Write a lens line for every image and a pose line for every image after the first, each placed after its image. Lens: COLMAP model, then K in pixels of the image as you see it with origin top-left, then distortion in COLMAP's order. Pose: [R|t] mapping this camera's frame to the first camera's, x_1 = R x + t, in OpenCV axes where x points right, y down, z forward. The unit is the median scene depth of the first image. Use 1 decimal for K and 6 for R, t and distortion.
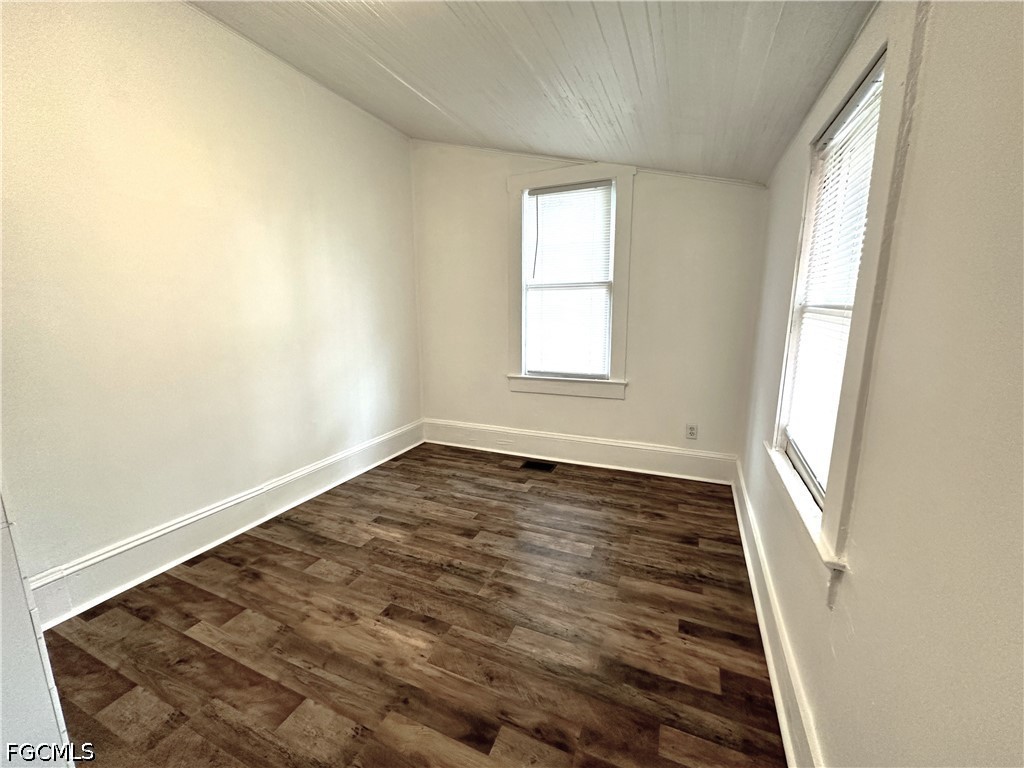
lens RADIAL K [[408.0, 0, 523.9], [0, 408.0, 372.7], [0, 0, 1]] dist [-0.002654, 0.001109]
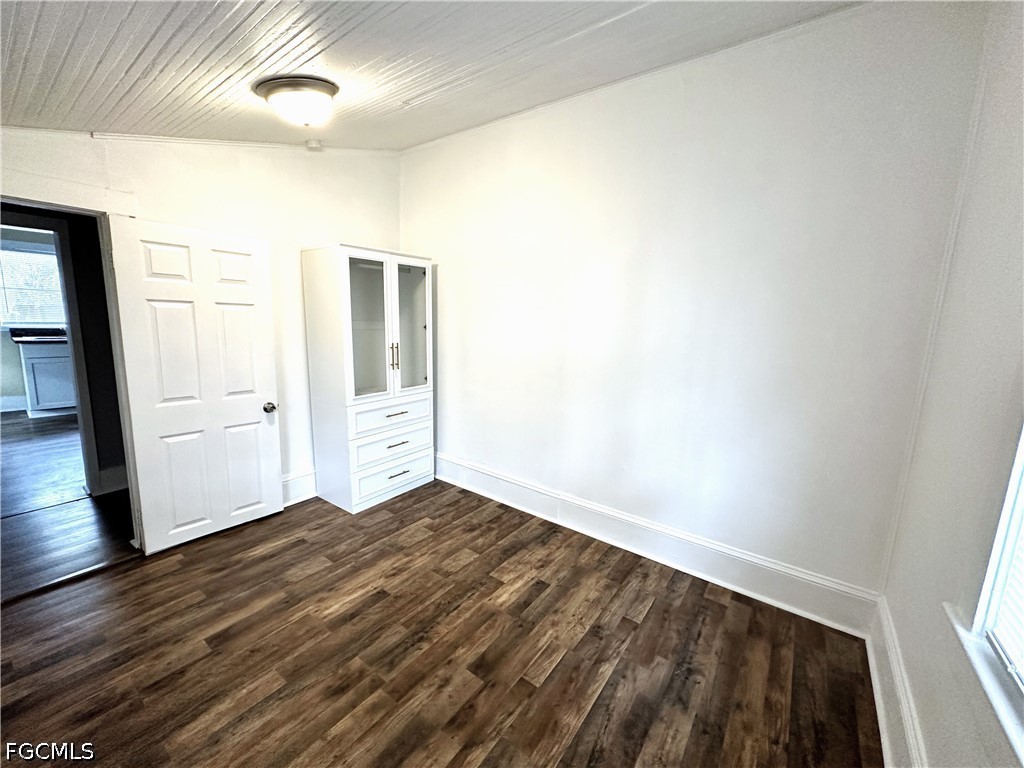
lens RADIAL K [[408.0, 0, 490.6], [0, 408.0, 380.3], [0, 0, 1]] dist [-0.002654, 0.001109]
pose [[-0.268873, 0.138317, -0.953192, 0.507179], [-0.185927, 0.963568, 0.192269, -0.232695], [0.945060, 0.228920, -0.233360, 1.195279]]
